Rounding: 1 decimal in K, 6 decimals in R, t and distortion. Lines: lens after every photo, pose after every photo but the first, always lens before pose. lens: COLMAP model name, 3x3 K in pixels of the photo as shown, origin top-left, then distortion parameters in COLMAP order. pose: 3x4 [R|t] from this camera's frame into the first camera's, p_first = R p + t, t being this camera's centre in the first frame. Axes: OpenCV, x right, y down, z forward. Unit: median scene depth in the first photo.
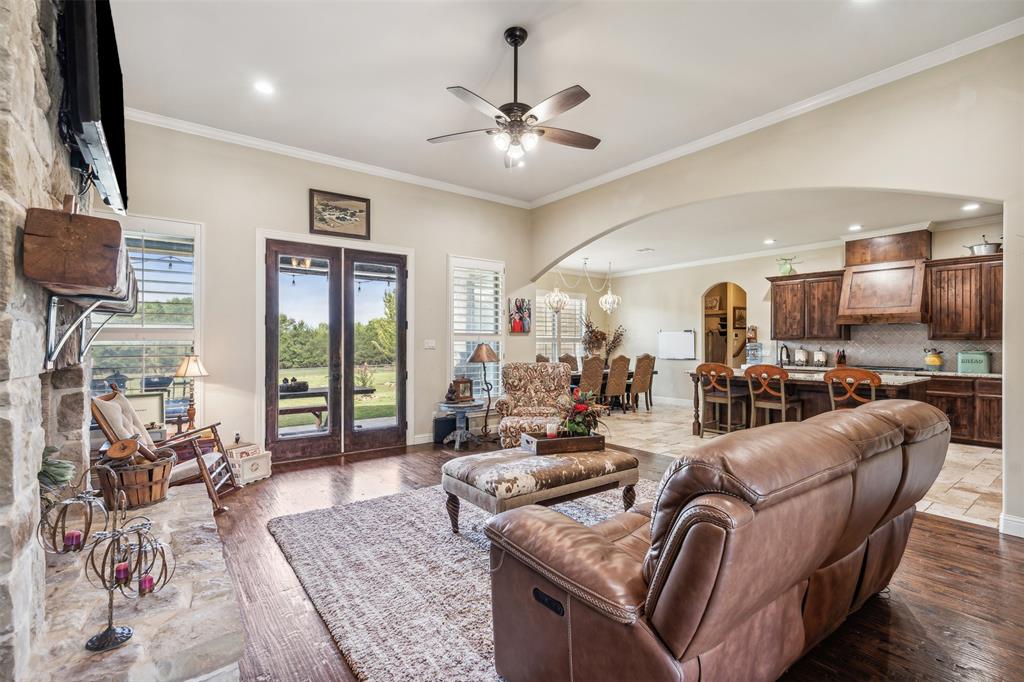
lens RADIAL K [[469.6, 0, 502.8], [0, 469.6, 342.2], [0, 0, 1]] dist [-0.007171, 0.003304]
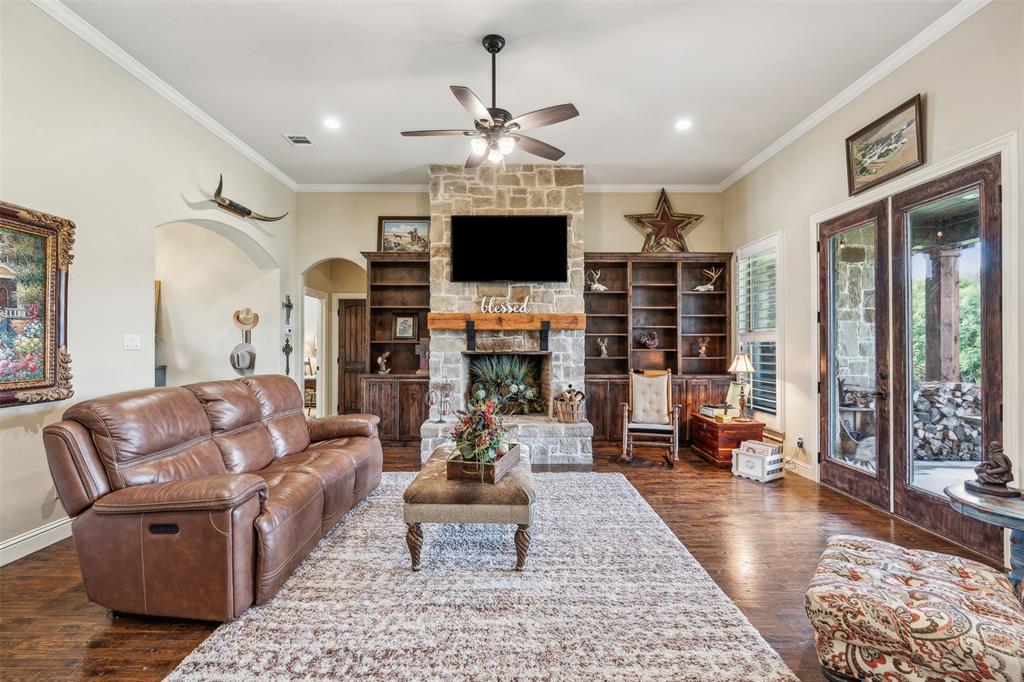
lens RADIAL K [[469.6, 0, 508.6], [0, 469.6, 340.1], [0, 0, 1]] dist [-0.007171, 0.003304]
pose [[-0.599332, -0.008750, -0.800453, 0.401659], [-0.006020, 0.999961, -0.006423, 0.004299], [0.800478, 0.000970, -0.599361, 0.786865]]
